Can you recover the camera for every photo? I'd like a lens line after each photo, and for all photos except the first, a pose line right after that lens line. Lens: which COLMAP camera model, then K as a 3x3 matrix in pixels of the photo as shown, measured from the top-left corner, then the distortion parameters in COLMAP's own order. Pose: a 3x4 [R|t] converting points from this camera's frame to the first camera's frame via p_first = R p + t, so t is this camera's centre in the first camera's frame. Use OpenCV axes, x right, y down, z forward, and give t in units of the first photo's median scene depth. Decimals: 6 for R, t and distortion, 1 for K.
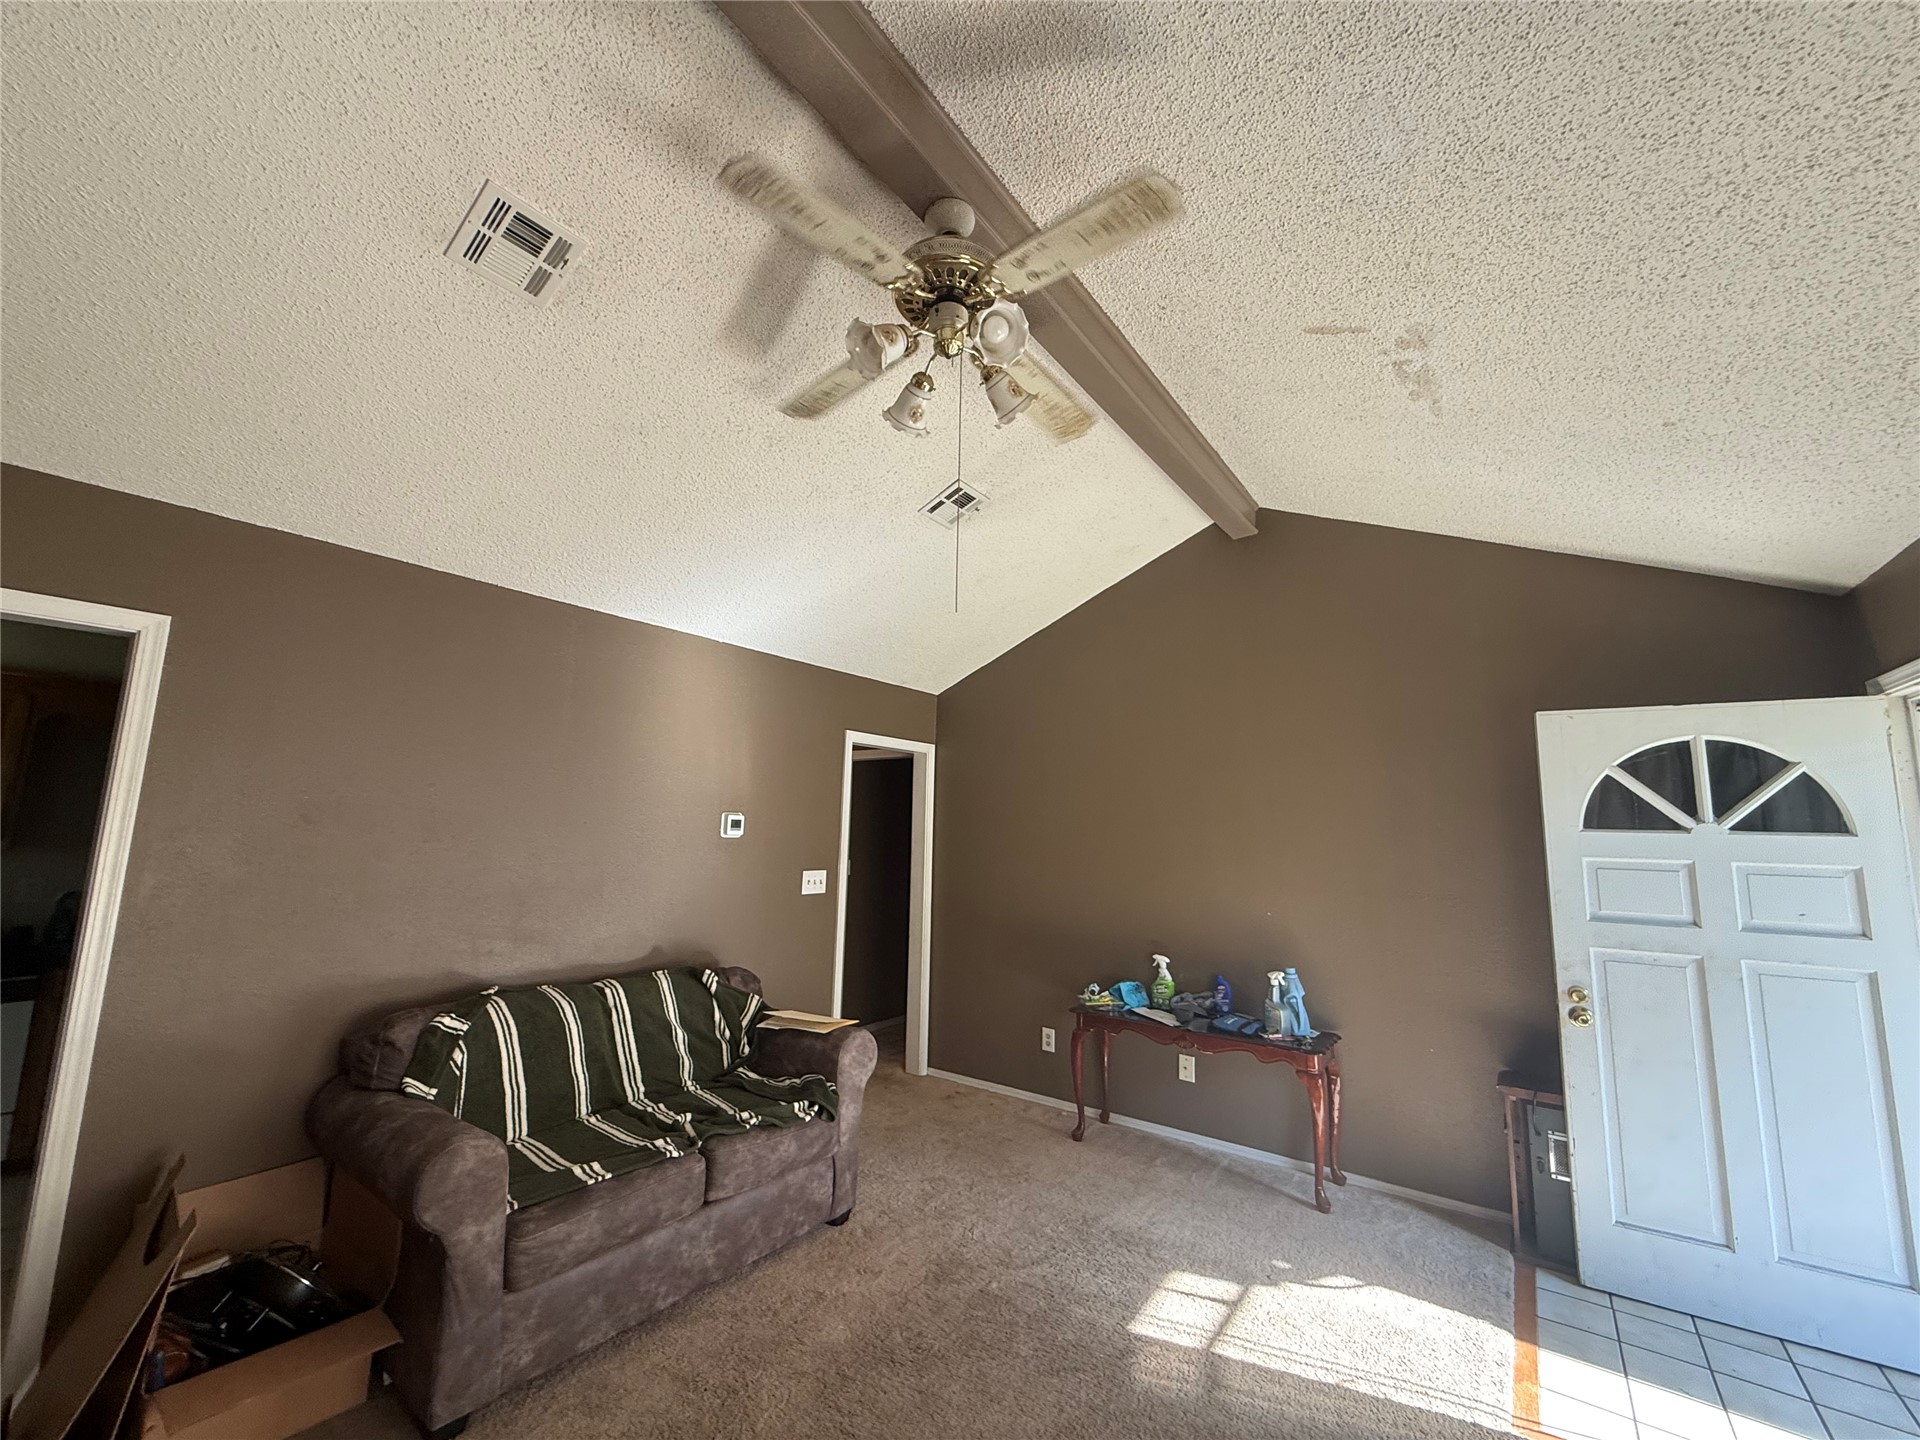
lens RADIAL K [[766.6, 0, 950.2], [0, 766.6, 722.8], [0, 0, 1]] dist [-0.000411, -0.000141]
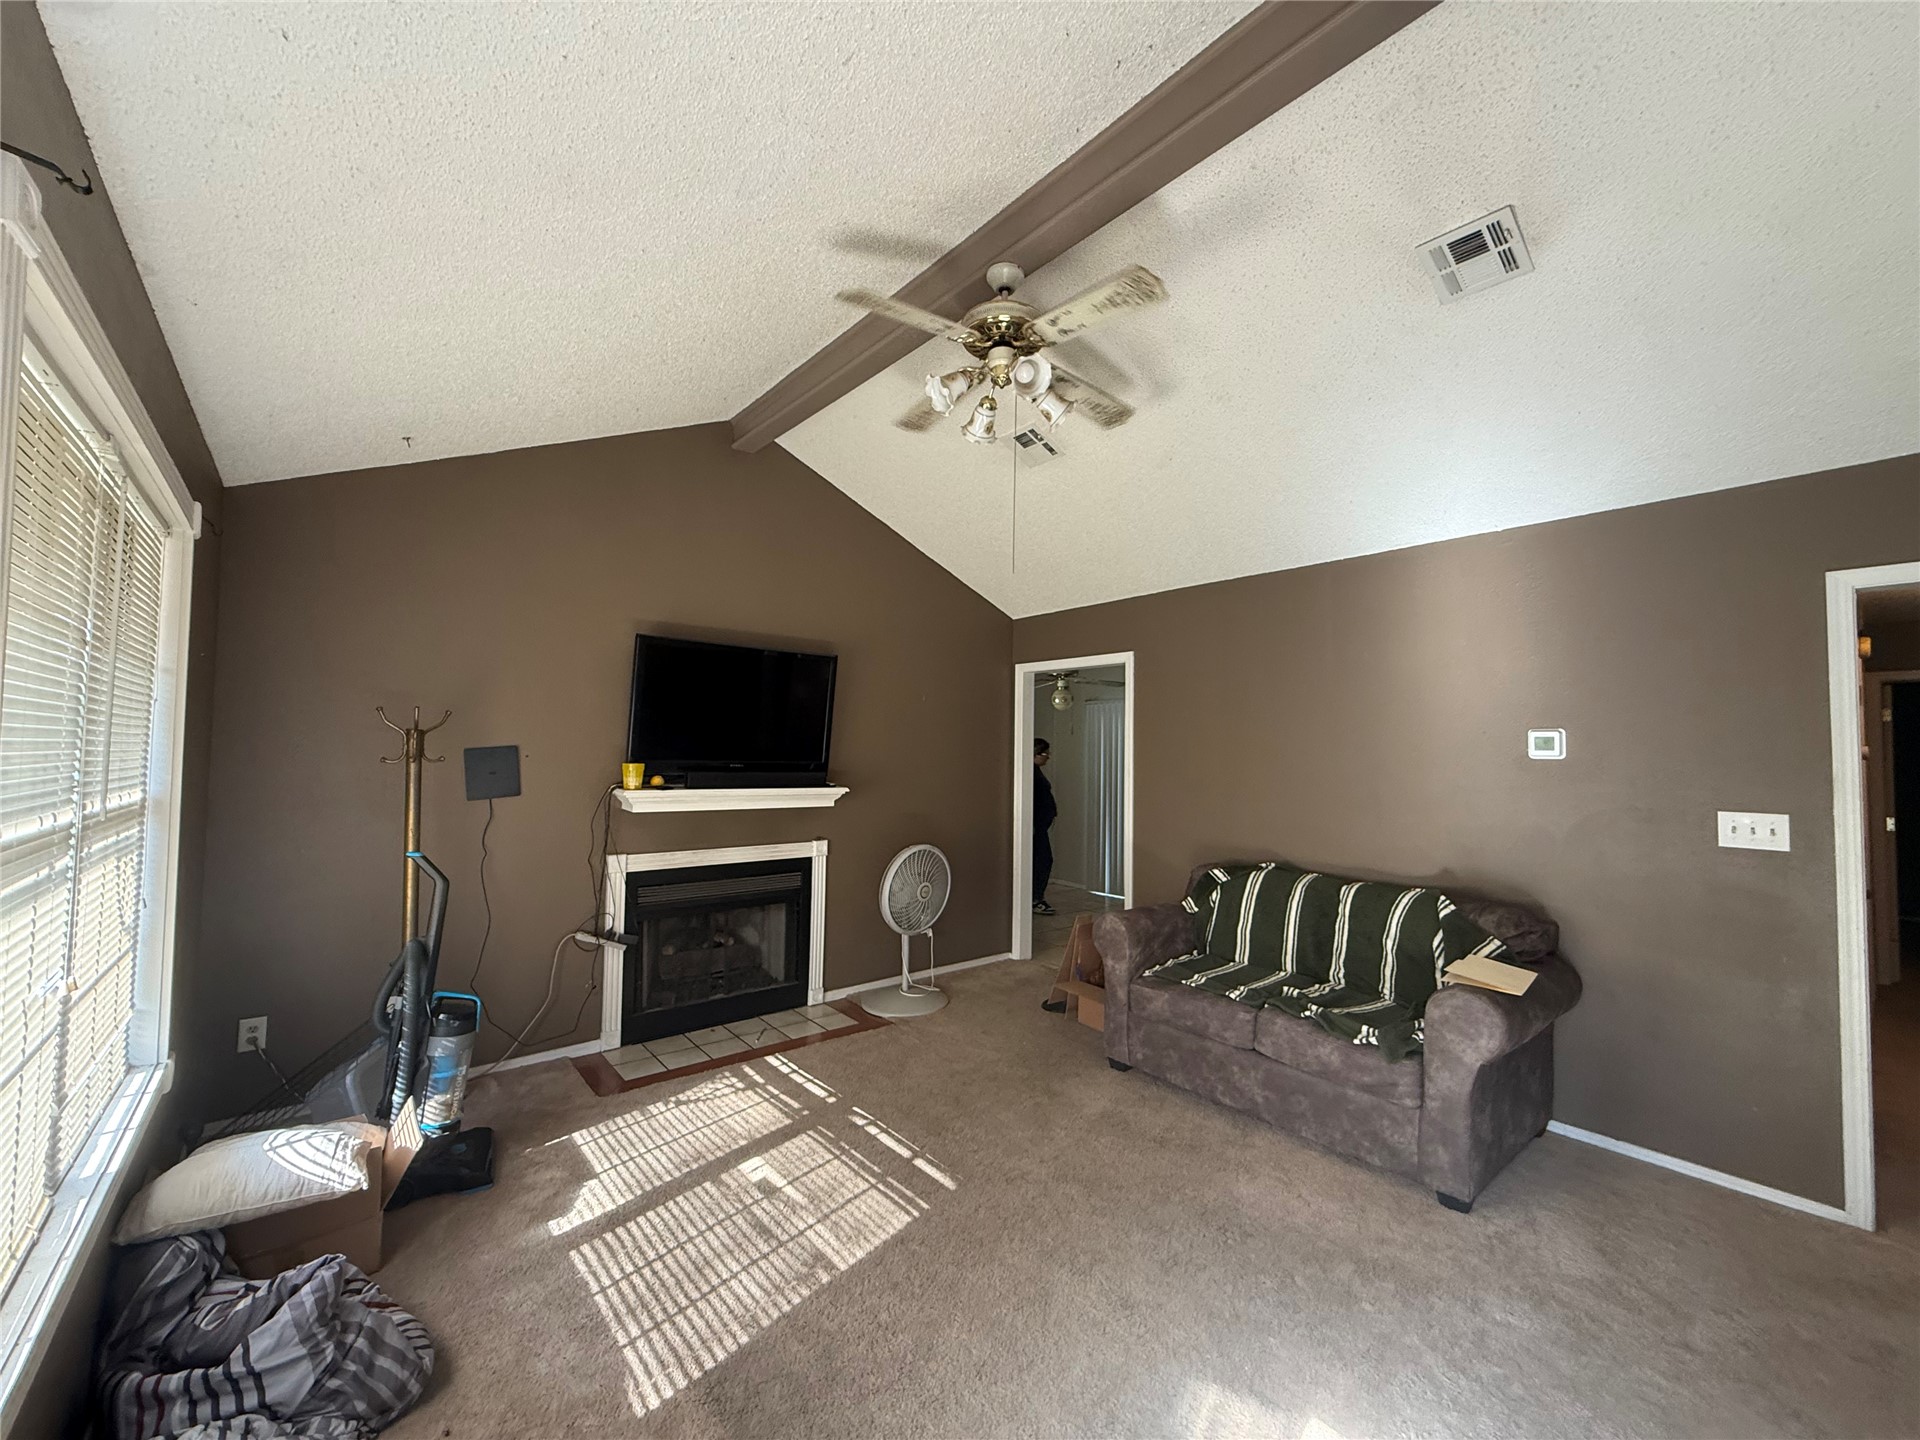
lens RADIAL K [[781.0, 0, 955.7], [0, 781.0, 714.3], [0, 0, 1]] dist [0.006986, -0.002930]
pose [[-0.246422, -0.071663, -0.966509, 0.950903], [0.118933, 0.987489, -0.103542, 0.159320], [0.961837, -0.140465, -0.234816, 0.835401]]
